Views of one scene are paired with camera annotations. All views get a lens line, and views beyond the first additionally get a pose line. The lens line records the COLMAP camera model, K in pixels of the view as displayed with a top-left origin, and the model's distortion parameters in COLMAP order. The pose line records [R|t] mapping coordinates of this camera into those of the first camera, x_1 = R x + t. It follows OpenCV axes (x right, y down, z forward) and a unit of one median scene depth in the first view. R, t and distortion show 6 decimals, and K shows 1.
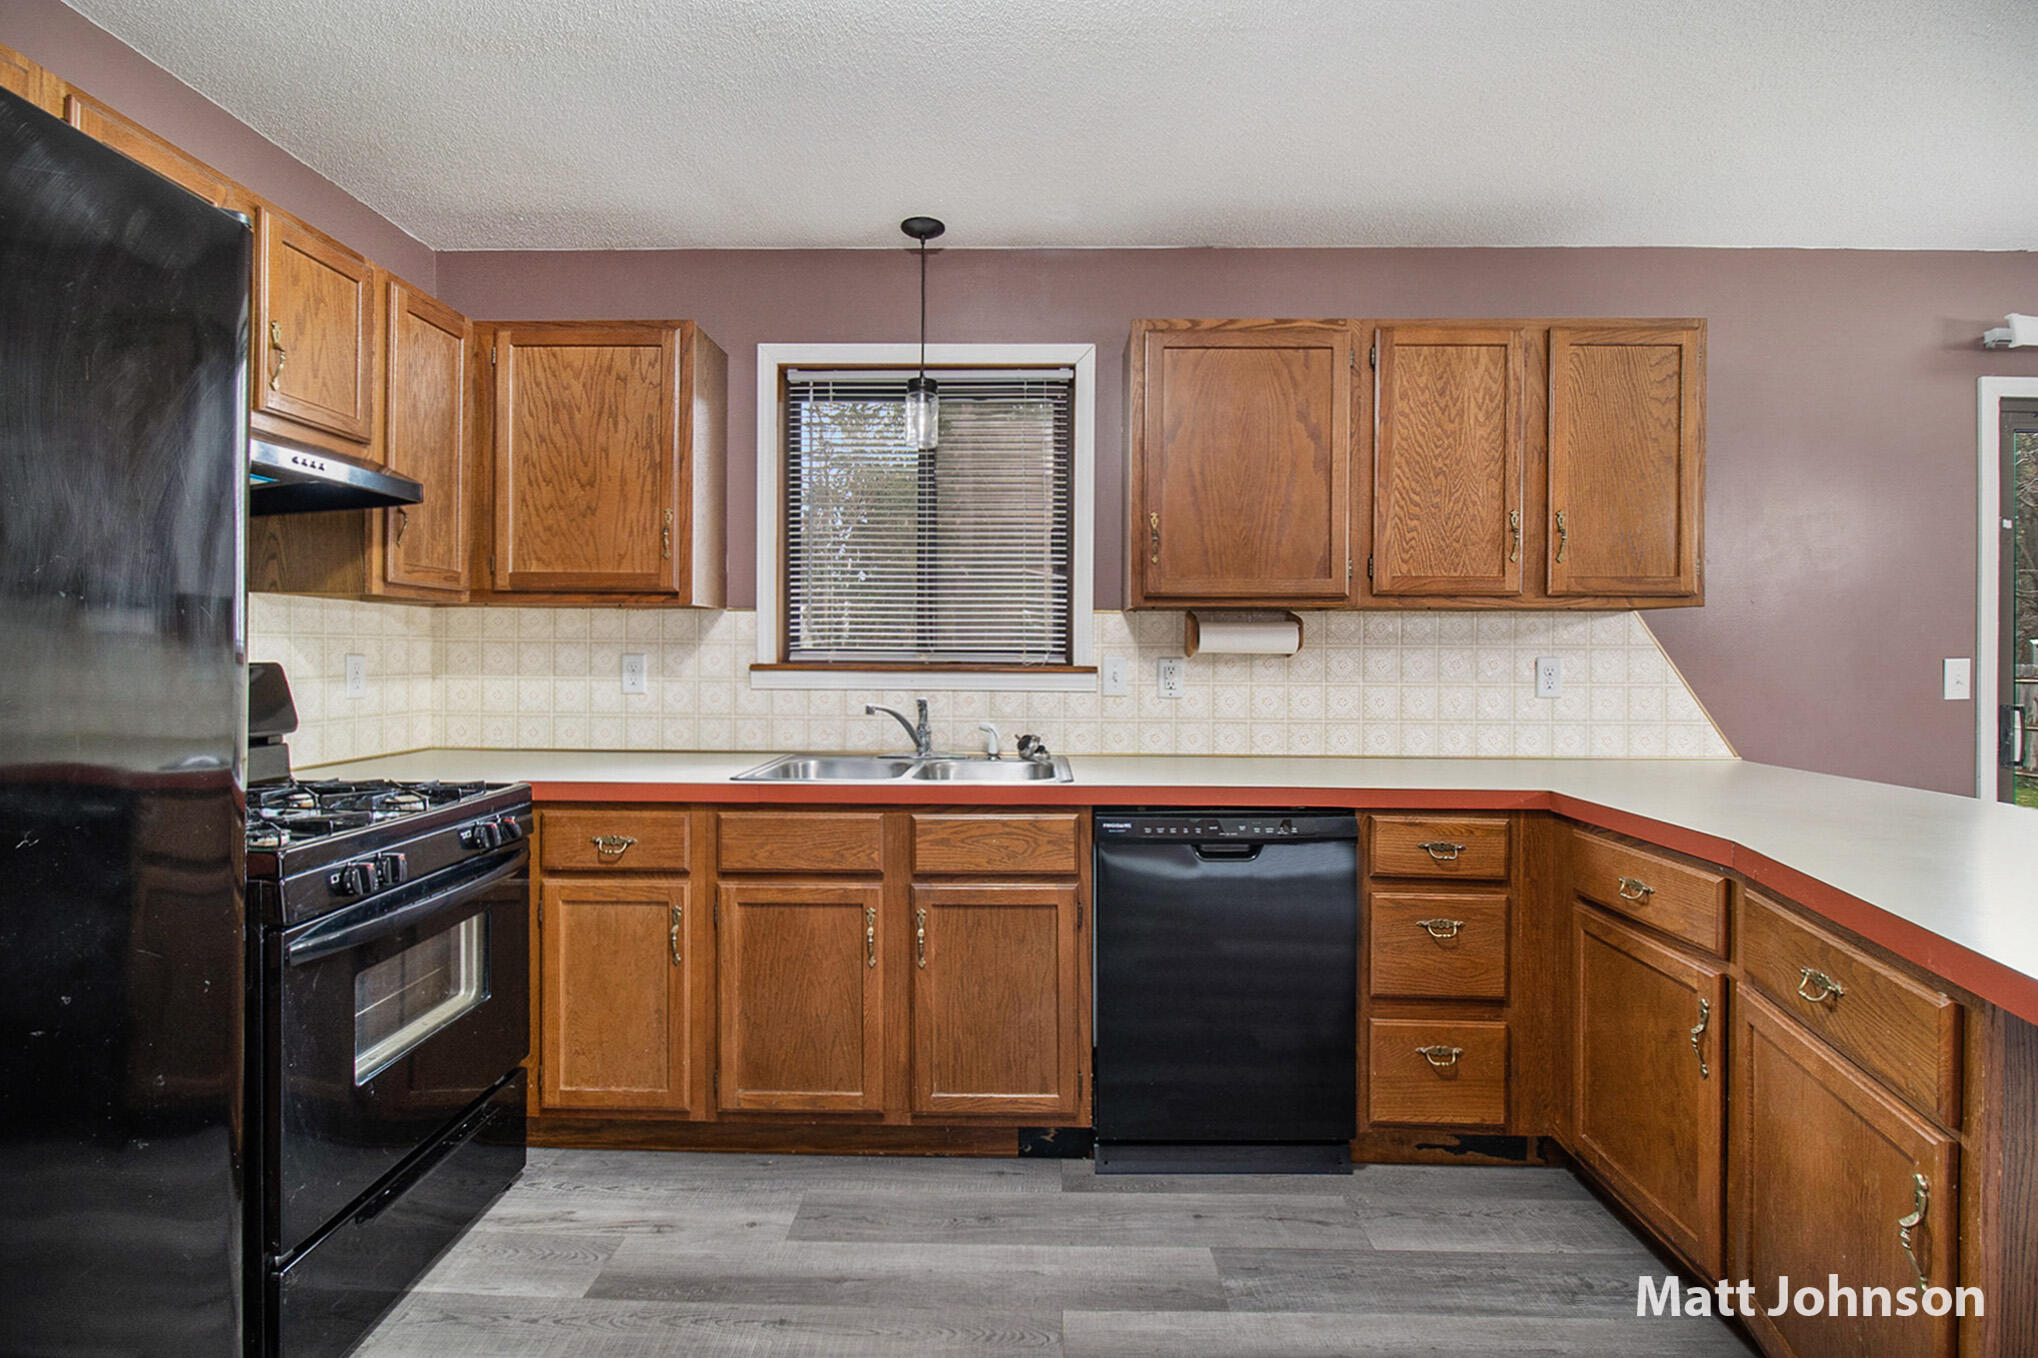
lens RADIAL K [[936.5, 0, 1010.1], [0, 936.5, 663.3], [0, 0, 1]] dist [0.002413, -0.010677]
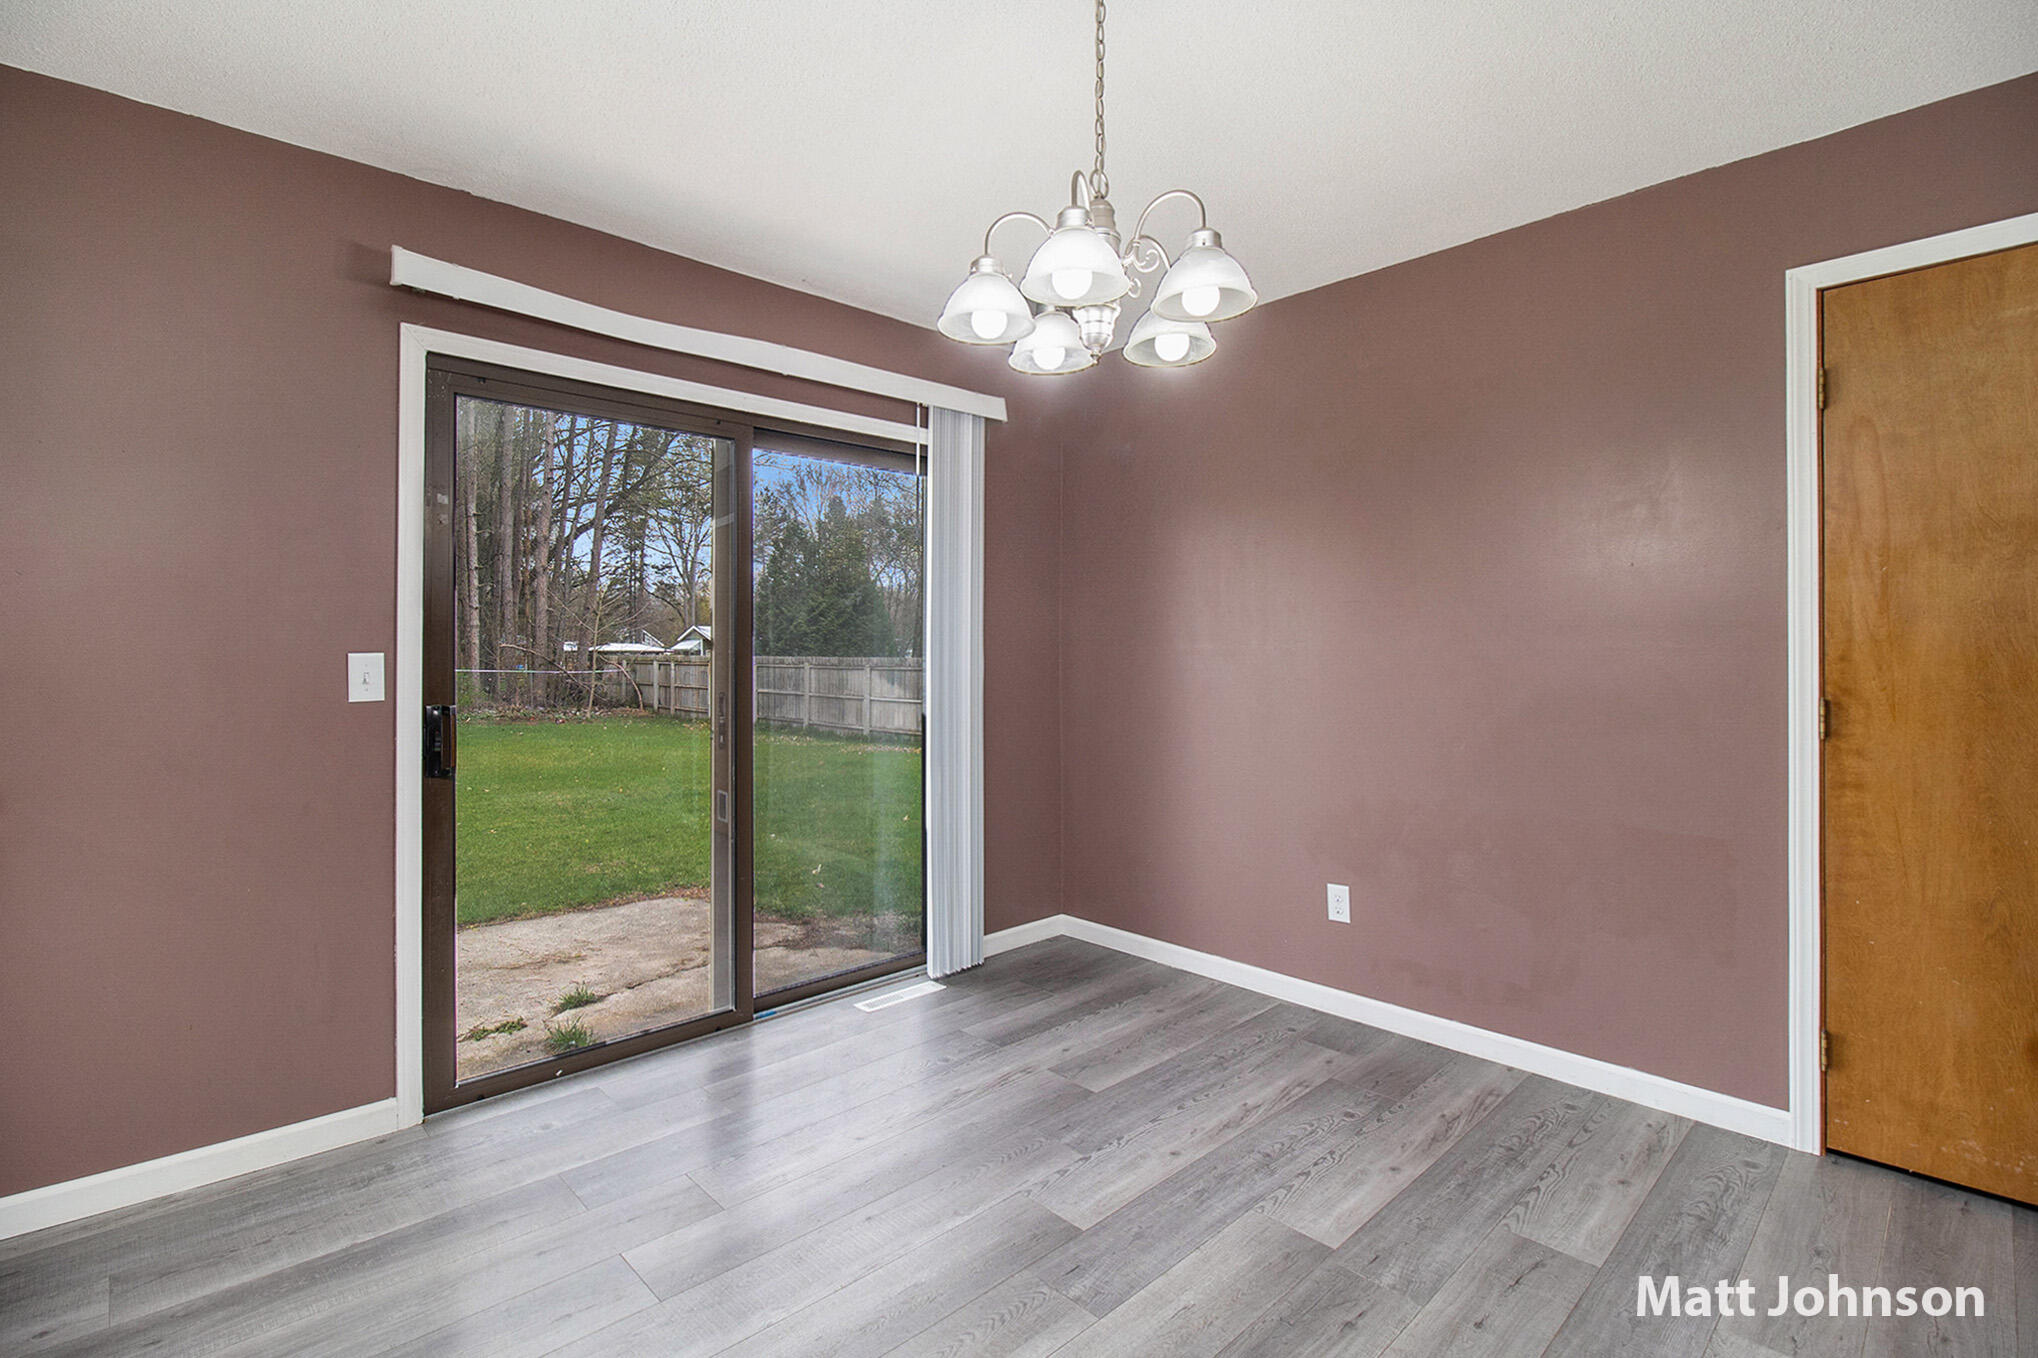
lens RADIAL K [[936.5, 0, 1017.1], [0, 936.5, 648.0], [0, 0, 1]] dist [0.002413, -0.010677]
pose [[0.717514, 0.002182, 0.696541, 0.954580], [0.000878, 0.999991, -0.004036, -0.002512], [-0.696544, 0.003507, 0.717506, -0.026060]]
